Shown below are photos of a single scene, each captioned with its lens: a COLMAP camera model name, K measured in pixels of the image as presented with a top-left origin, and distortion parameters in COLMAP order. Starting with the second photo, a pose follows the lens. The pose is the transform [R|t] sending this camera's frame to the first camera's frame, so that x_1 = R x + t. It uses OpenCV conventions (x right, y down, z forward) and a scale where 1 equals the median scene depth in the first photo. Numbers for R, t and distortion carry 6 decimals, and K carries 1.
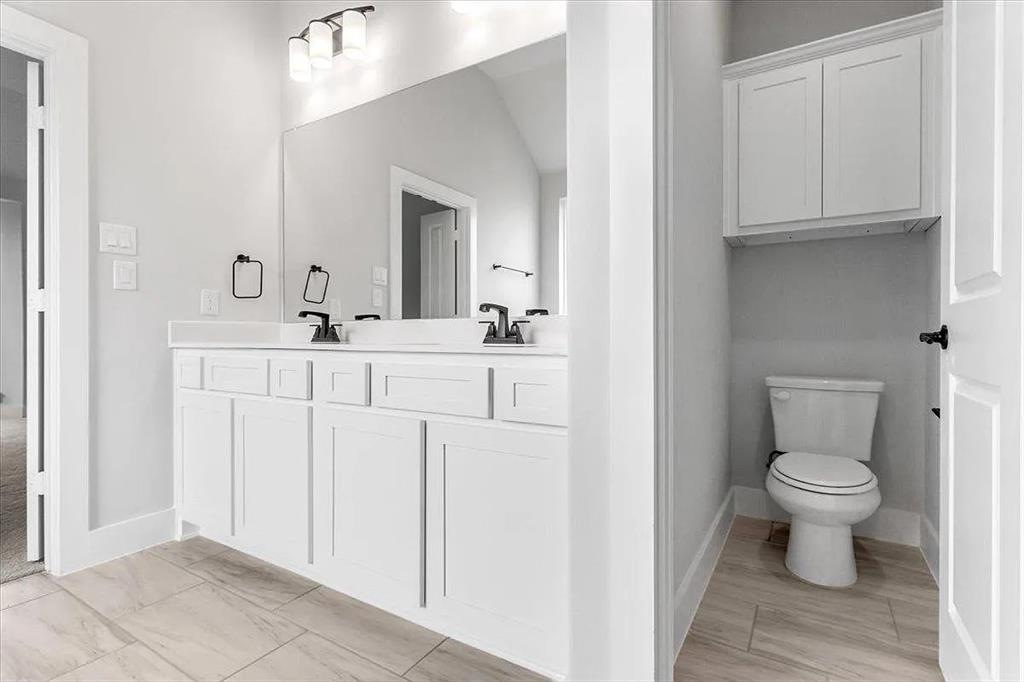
lens RADIAL K [[487.4, 0, 507.6], [0, 487.4, 339.2], [0, 0, 1]] dist [0.003499, -0.000211]
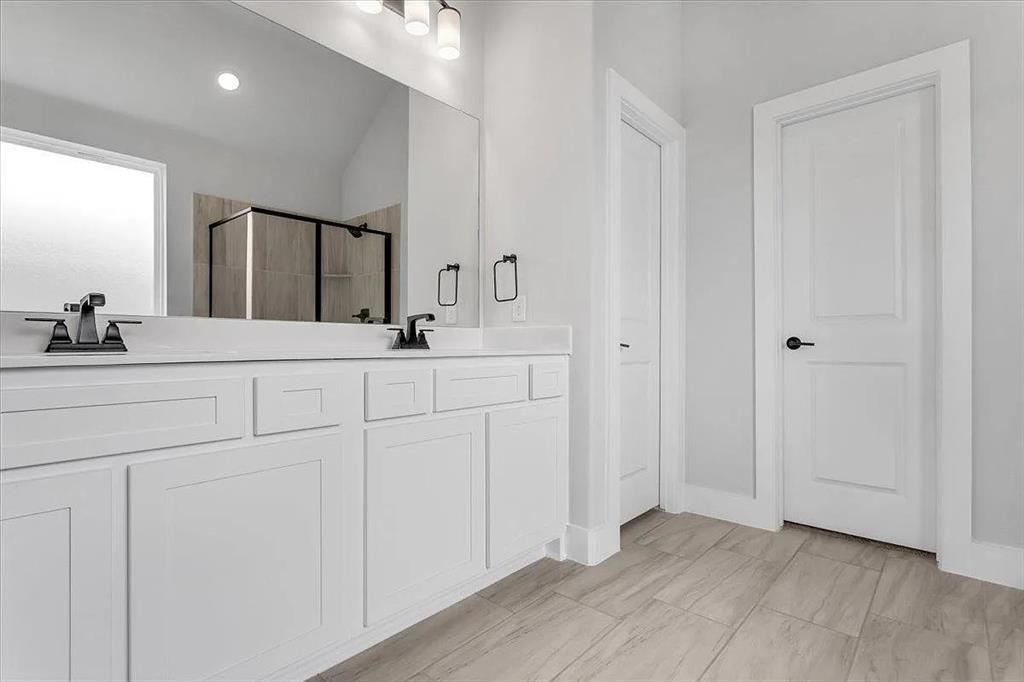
lens RADIAL K [[487.4, 0, 505.3], [0, 487.4, 342.3], [0, 0, 1]] dist [0.003499, -0.000211]
pose [[0.193369, 0.002818, 0.981122, -1.052308], [0.002406, 0.999992, -0.003346, -0.002727], [-0.981123, 0.003008, 0.193360, 0.563361]]
